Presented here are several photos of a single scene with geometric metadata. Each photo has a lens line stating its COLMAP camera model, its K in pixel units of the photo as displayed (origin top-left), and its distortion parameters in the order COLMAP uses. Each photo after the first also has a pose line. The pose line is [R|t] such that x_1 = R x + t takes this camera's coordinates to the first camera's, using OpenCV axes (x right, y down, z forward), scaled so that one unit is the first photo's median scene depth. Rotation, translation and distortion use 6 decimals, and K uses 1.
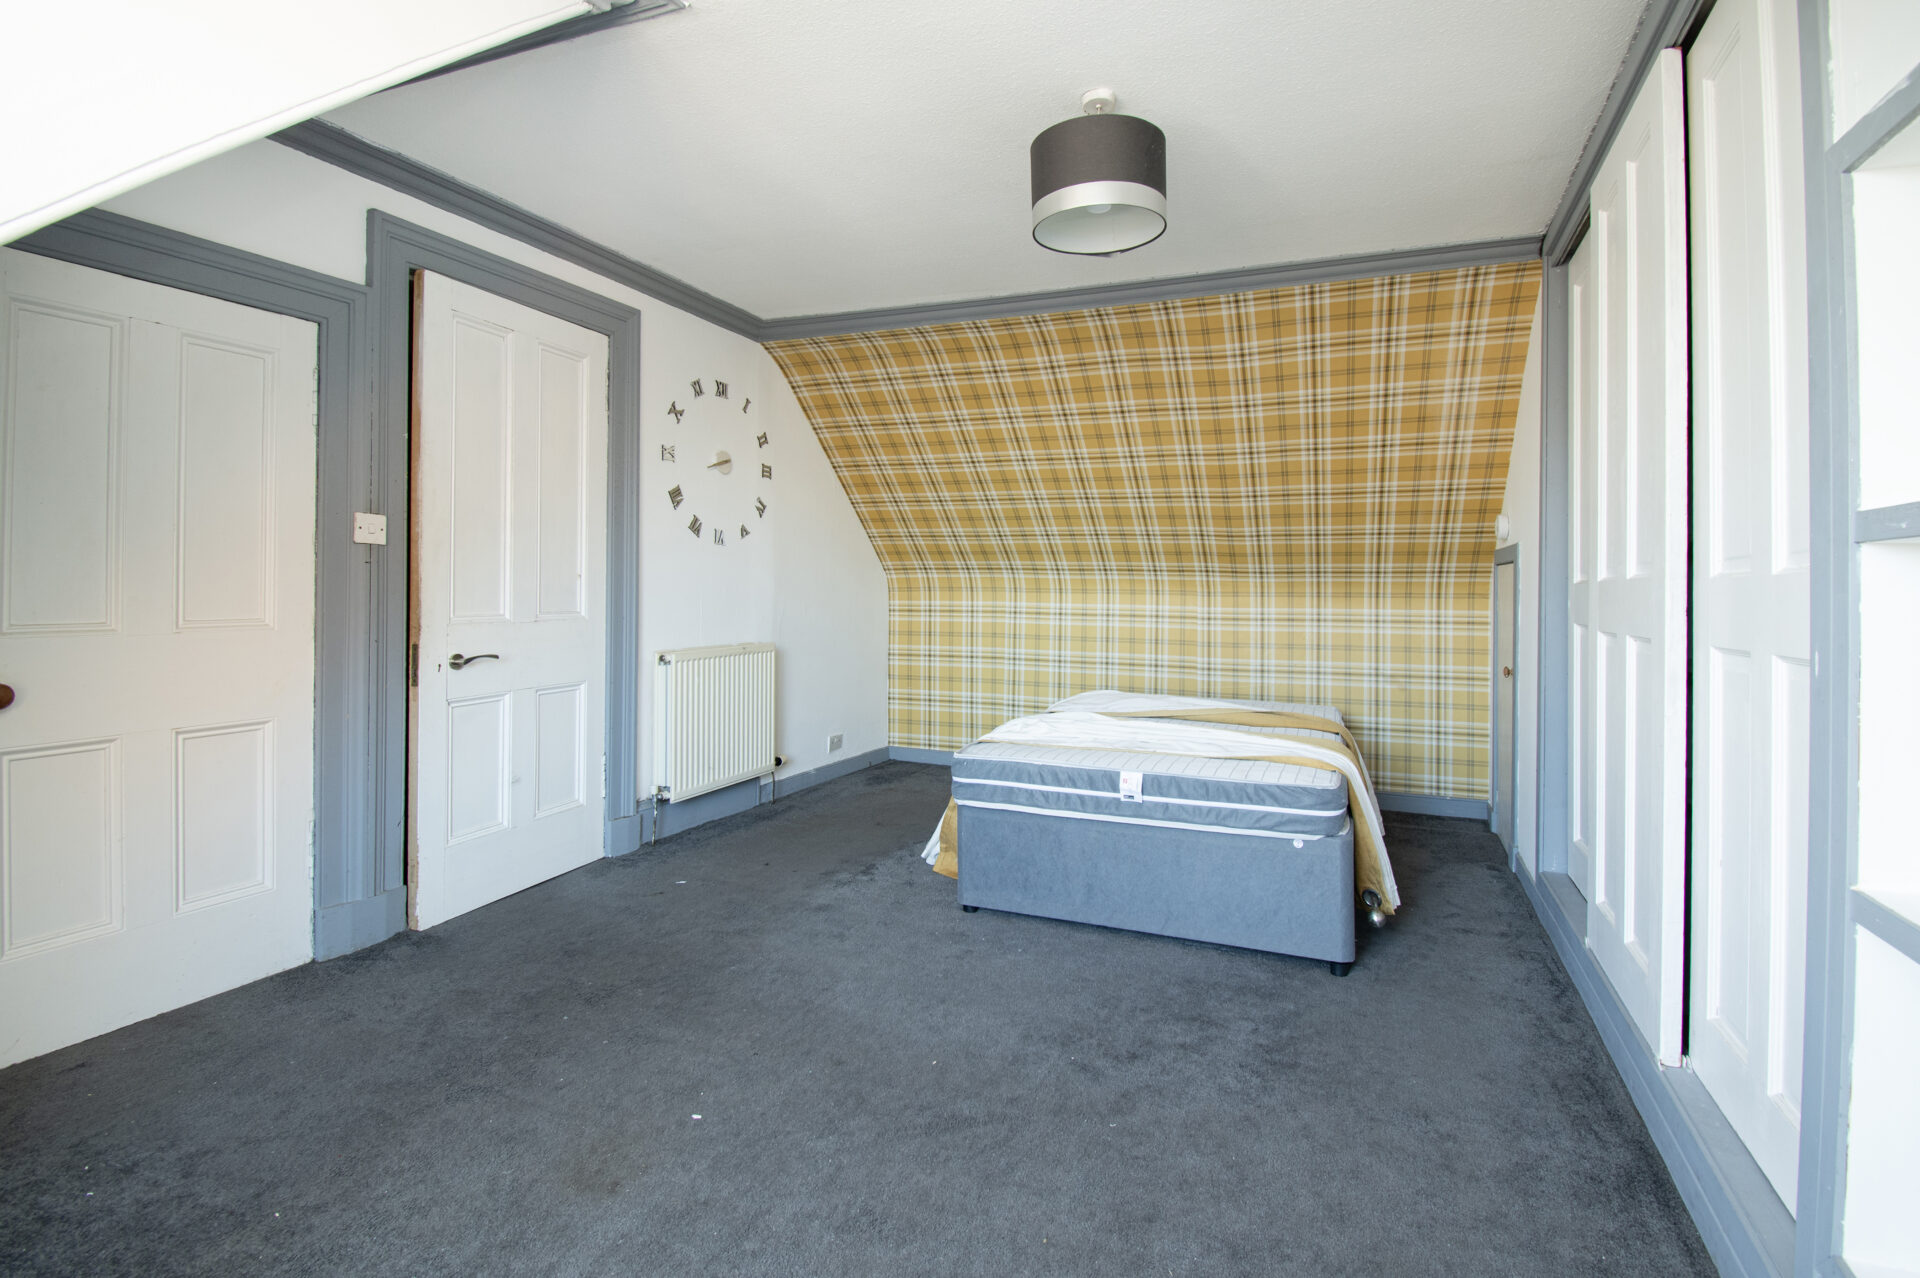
lens RADIAL K [[840.3, 0, 1003.7], [0, 840.3, 584.4], [0, 0, 1]] dist [-0.000029, 0.000034]
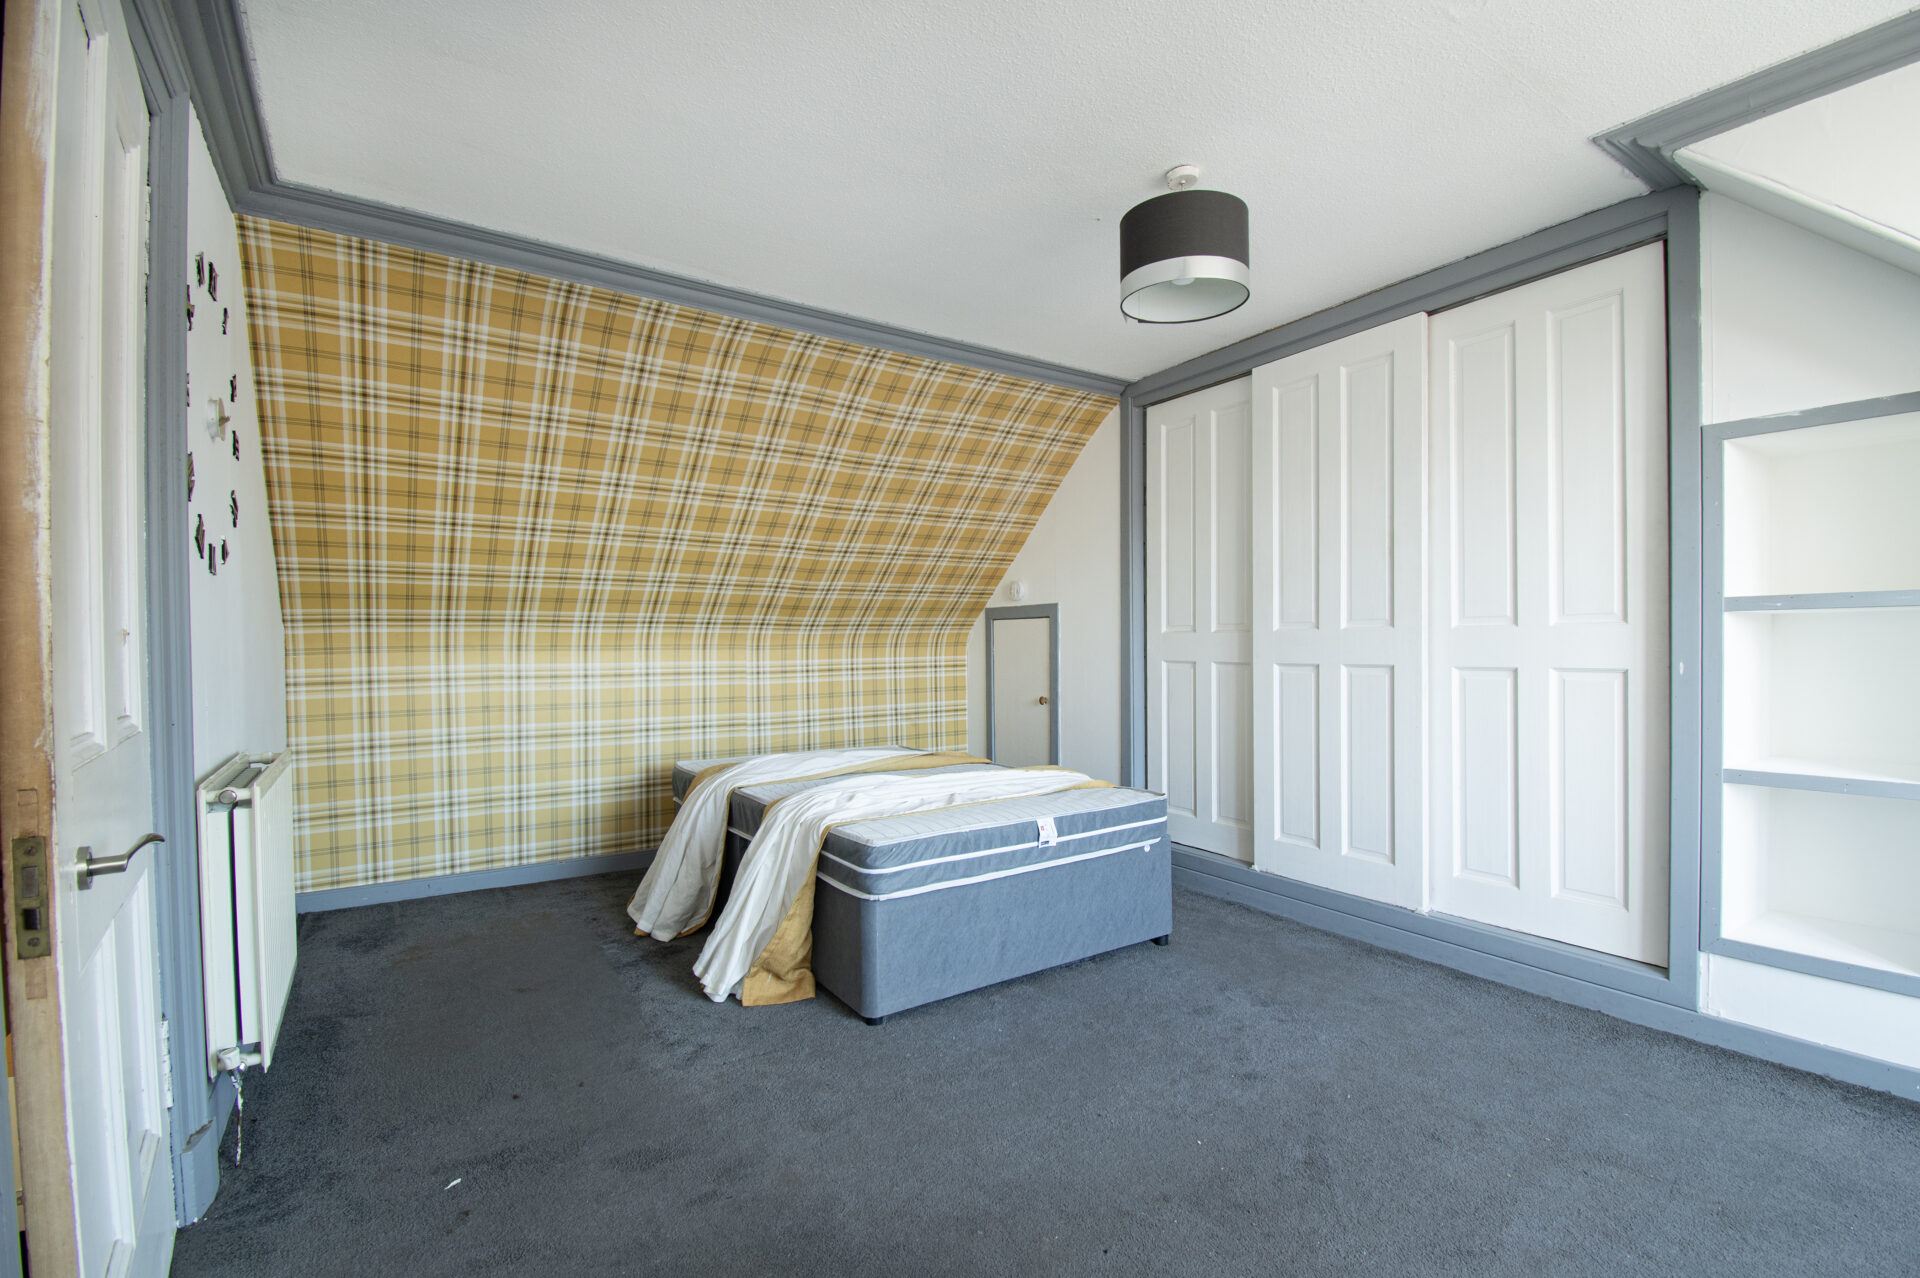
lens RADIAL K [[957.2, 0, 965.5], [0, 957.2, 653.7], [0, 0, 1]] dist [0.003974, -0.000037]
pose [[0.569283, -0.013984, 0.822023, -0.279470], [-0.002784, 0.999817, 0.018937, -0.000334], [-0.822137, -0.013069, 0.569139, 0.132905]]
